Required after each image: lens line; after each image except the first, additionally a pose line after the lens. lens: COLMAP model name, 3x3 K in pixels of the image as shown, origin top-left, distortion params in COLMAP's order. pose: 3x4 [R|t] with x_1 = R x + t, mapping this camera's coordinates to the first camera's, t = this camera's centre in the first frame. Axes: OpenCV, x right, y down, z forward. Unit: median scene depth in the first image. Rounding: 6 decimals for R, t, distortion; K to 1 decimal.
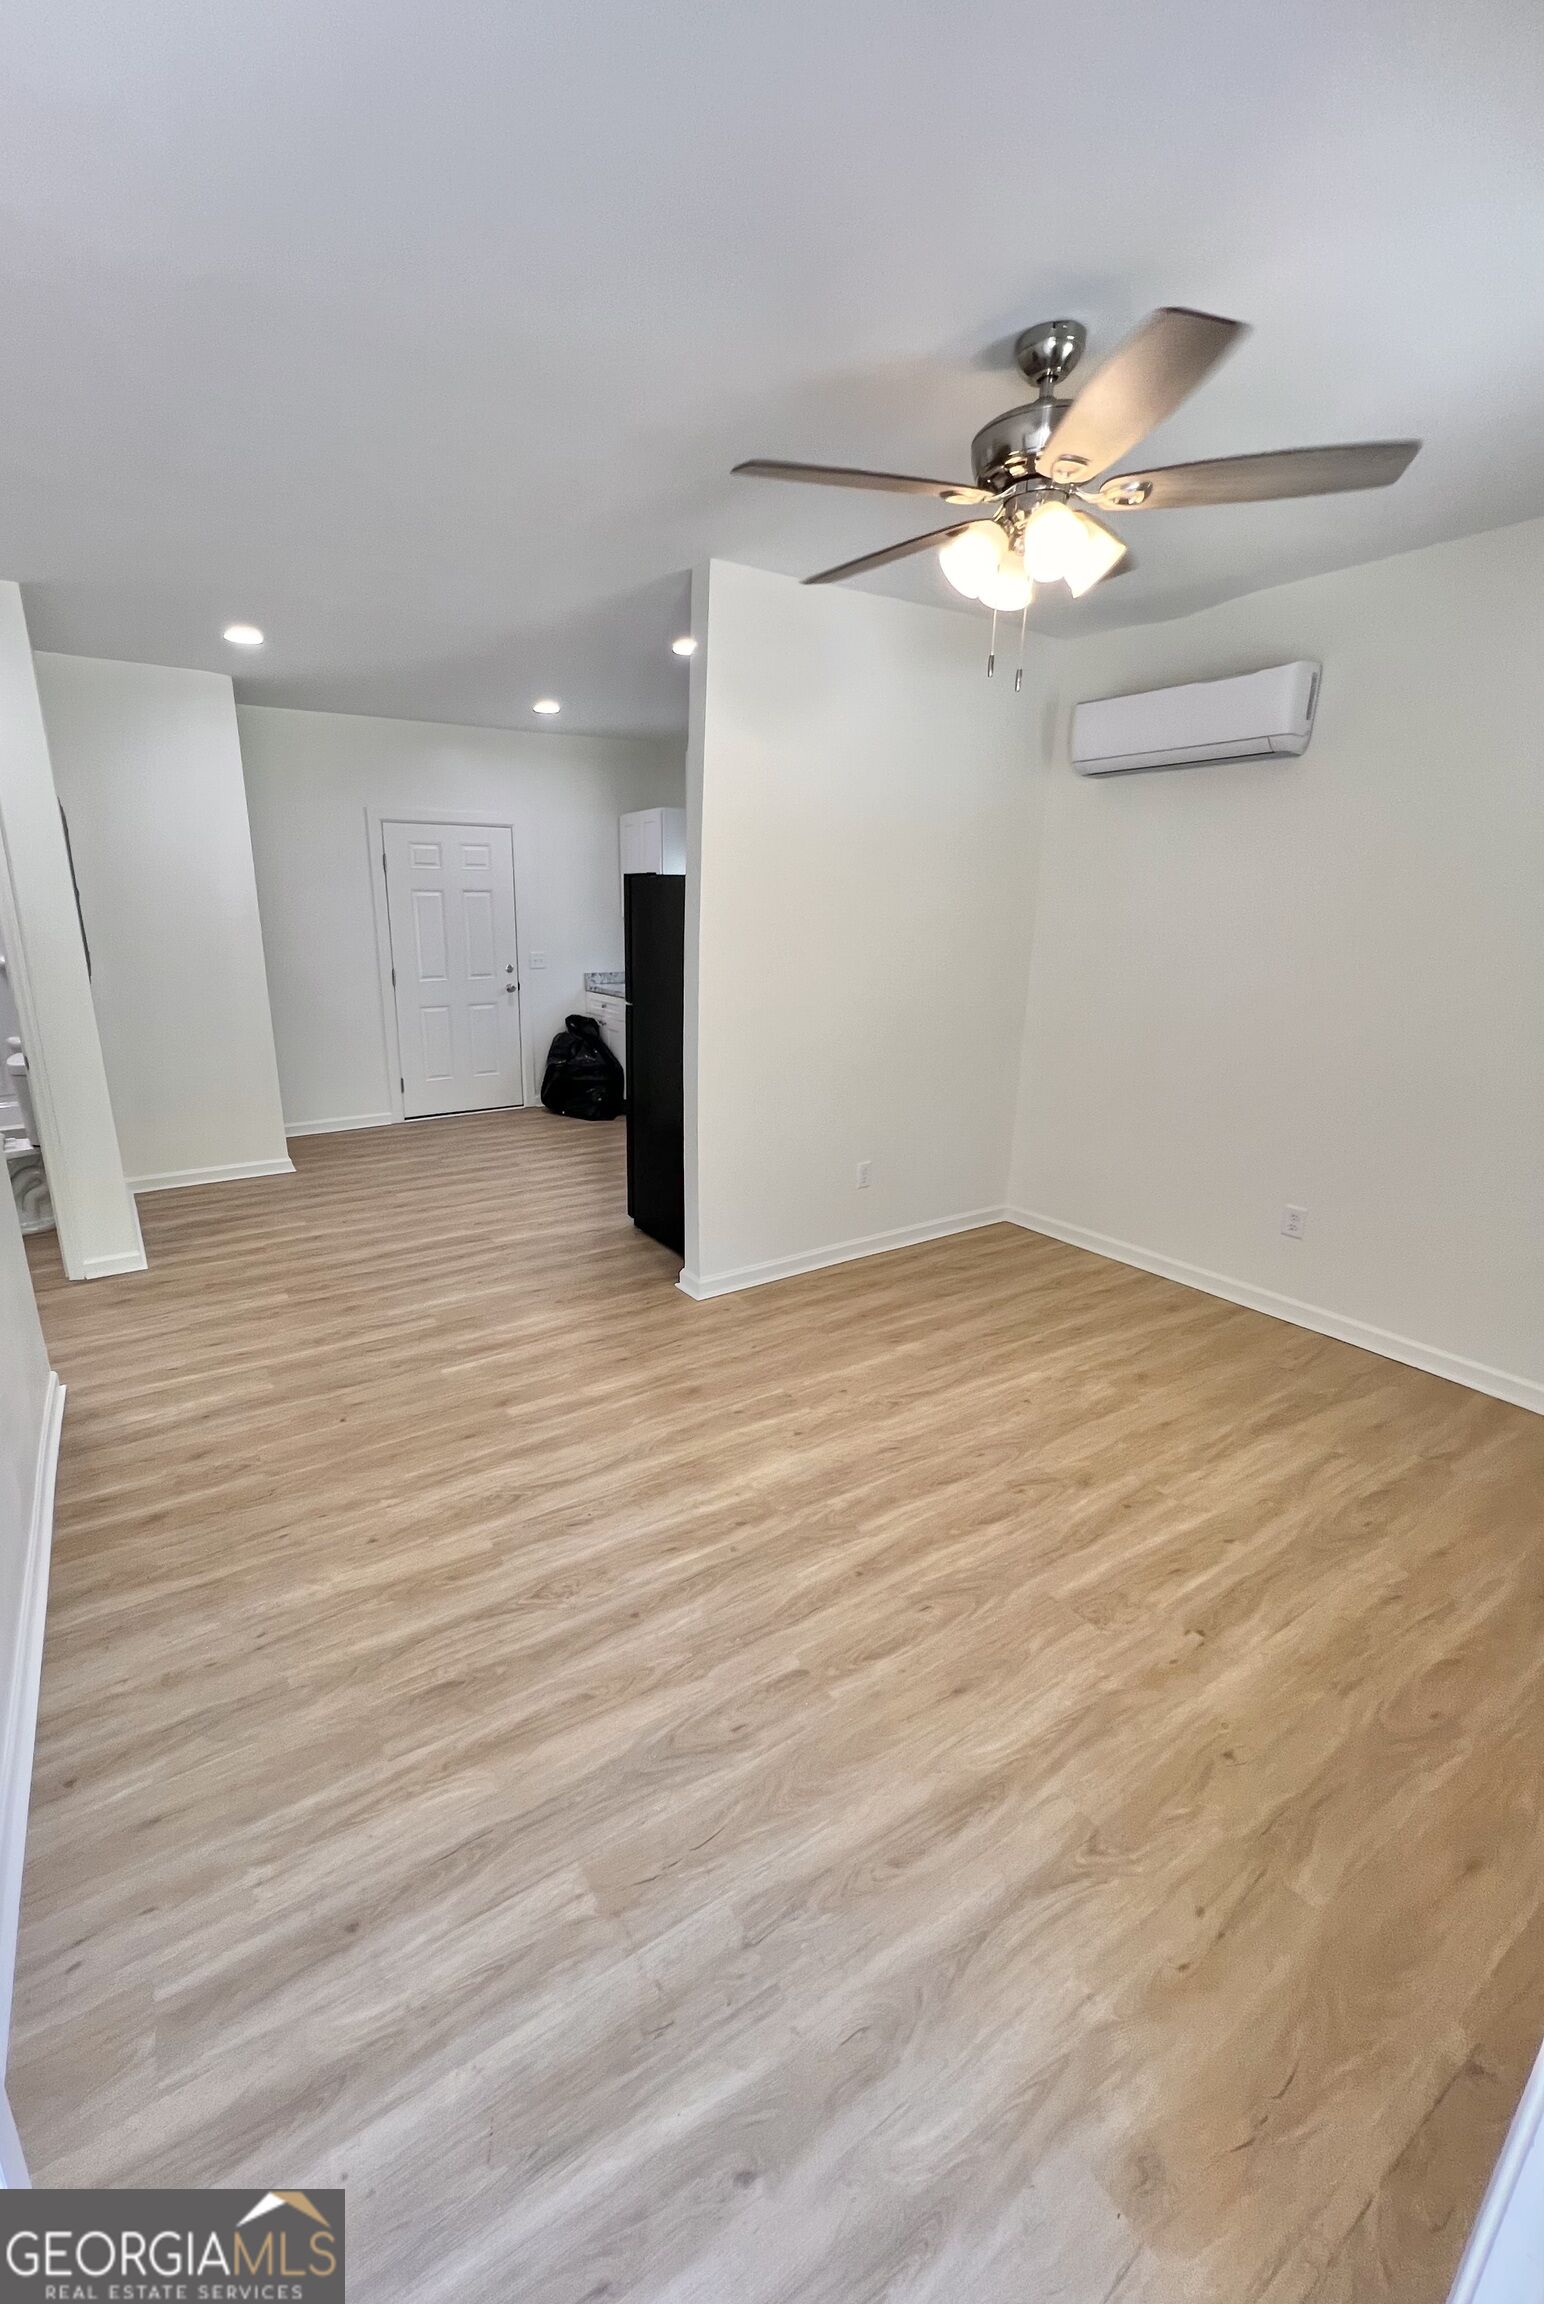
lens RADIAL K [[902.1, 0, 772.0], [0, 902.1, 1152.0], [0, 0, 1]] dist [-0.000749, -0.000037]
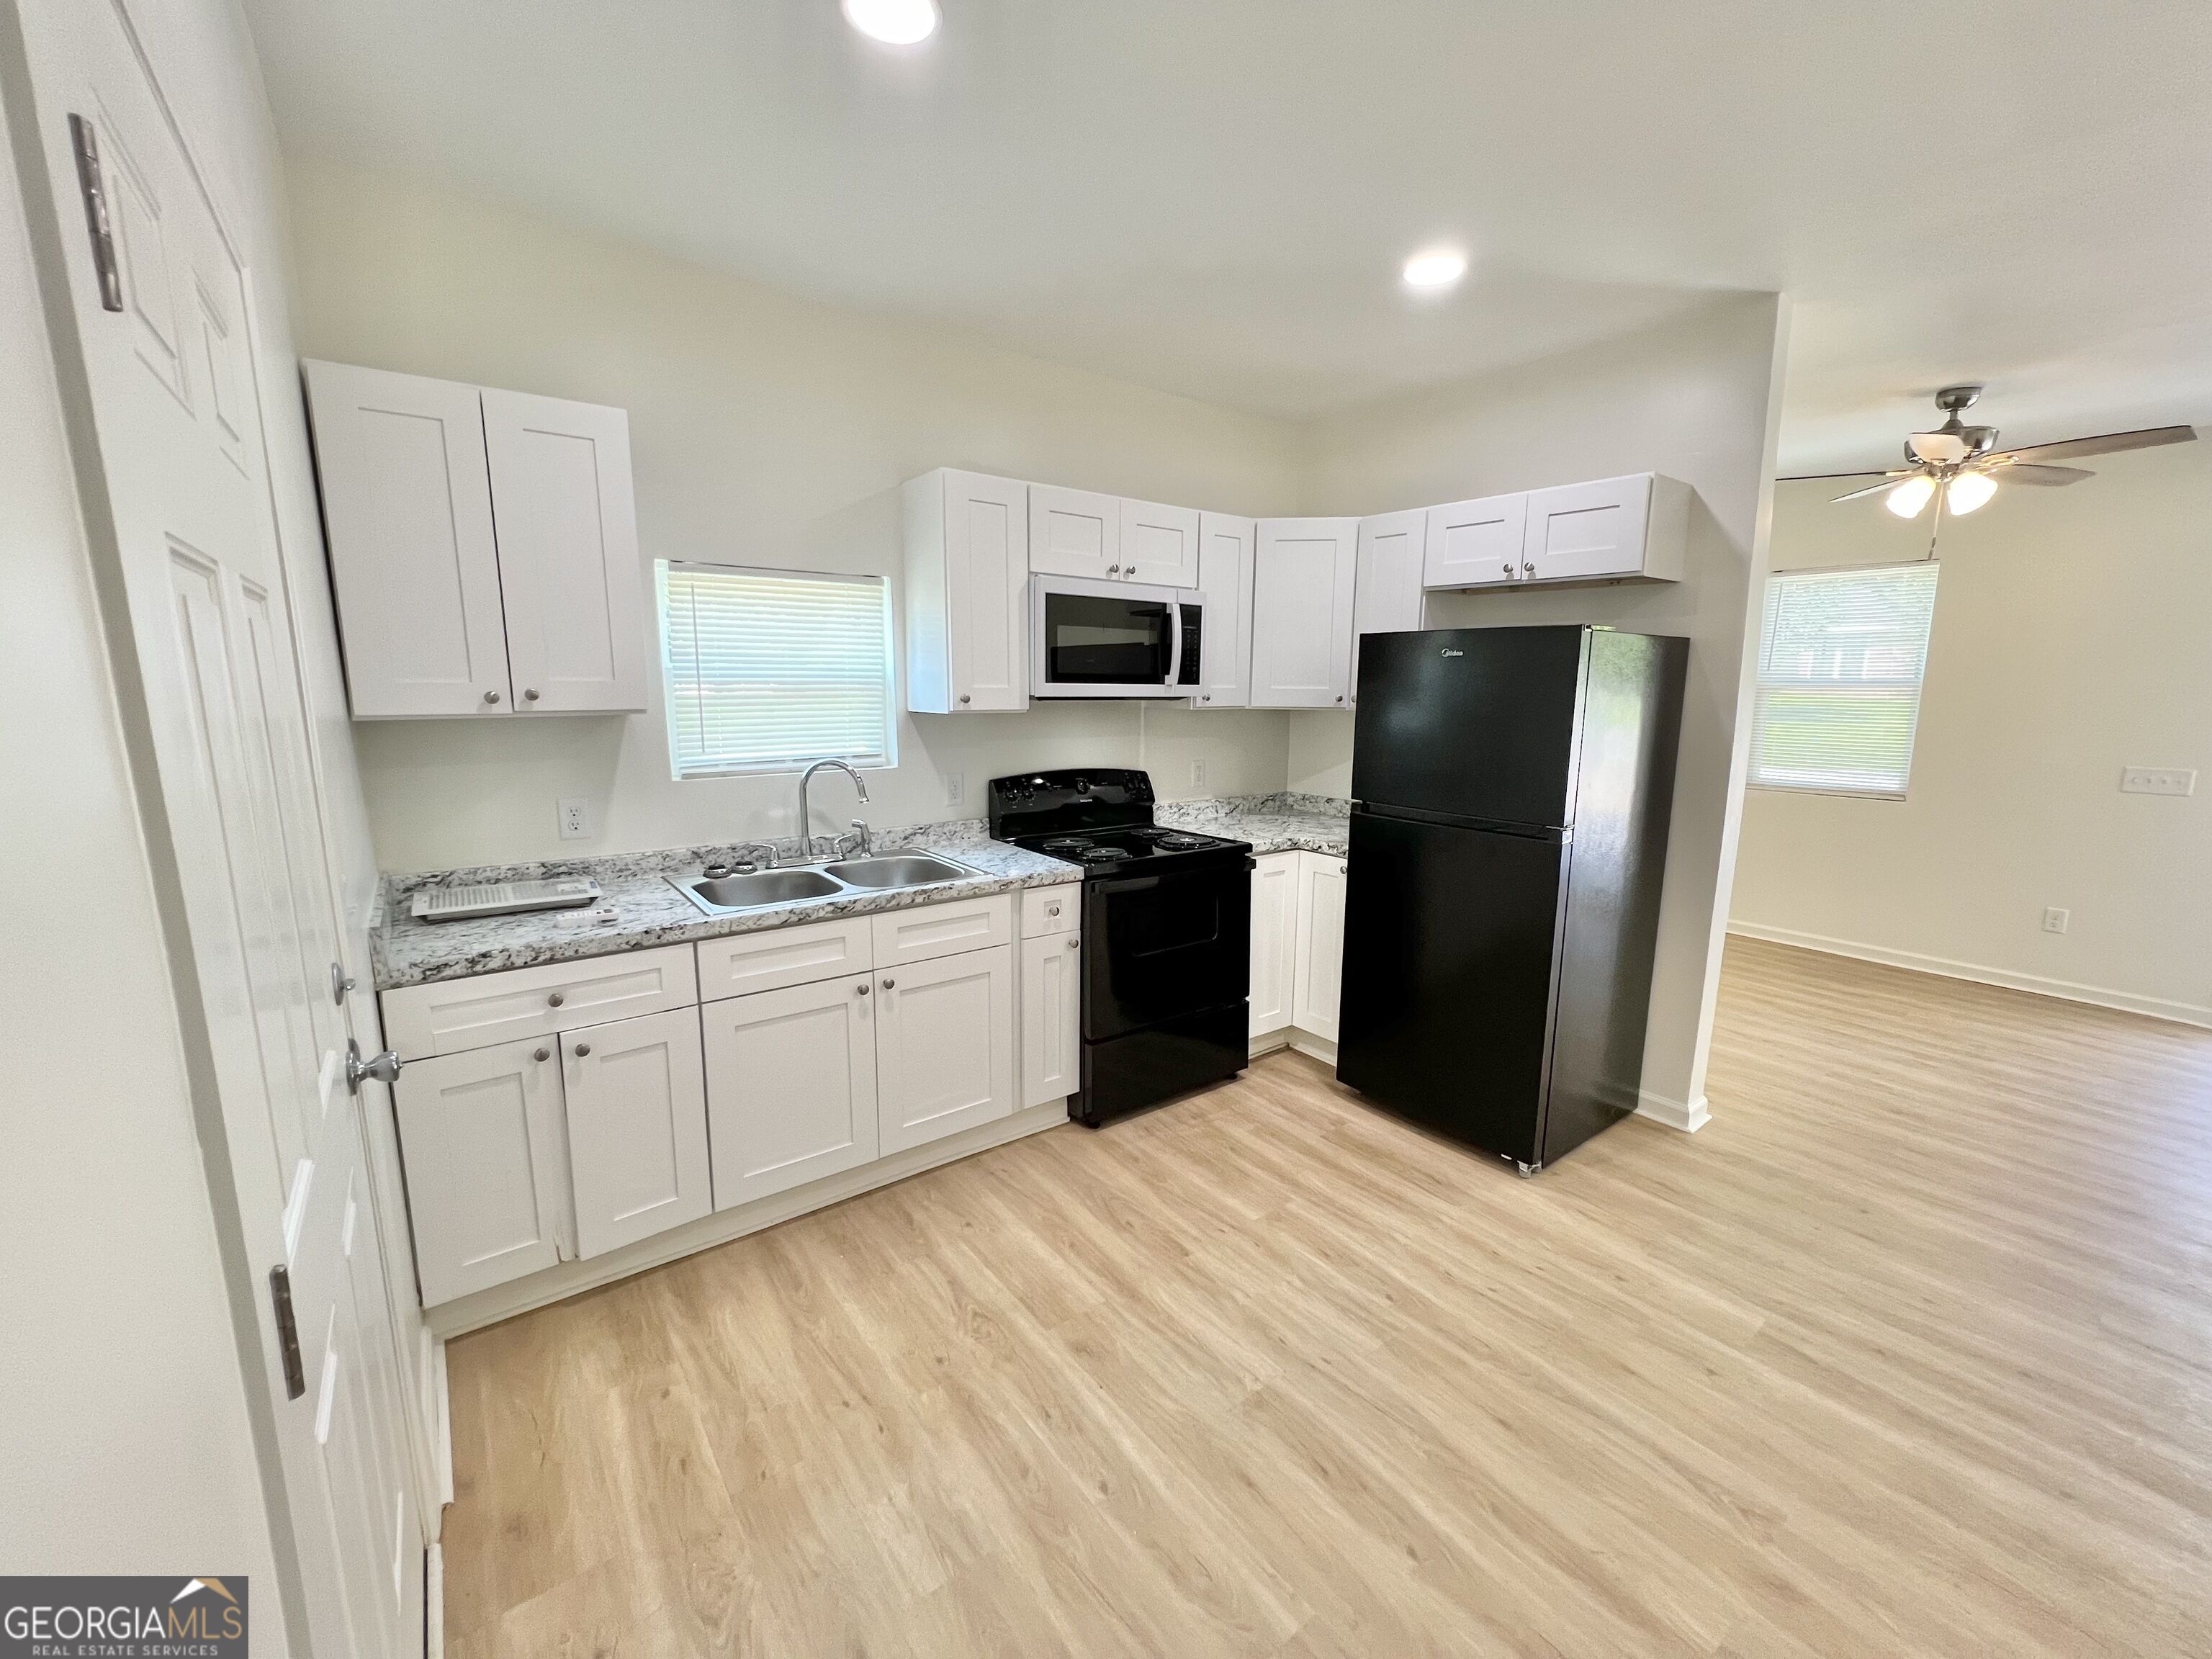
lens RADIAL K [[886.9, 0, 1112.6], [0, 886.9, 832.2], [0, 0, 1]] dist [0.002193, 0.000118]
pose [[-0.023965, -0.175746, 0.984144, -0.716679], [0.268597, 0.947098, 0.175671, -0.331024], [-0.962954, 0.268548, 0.024508, 1.235027]]
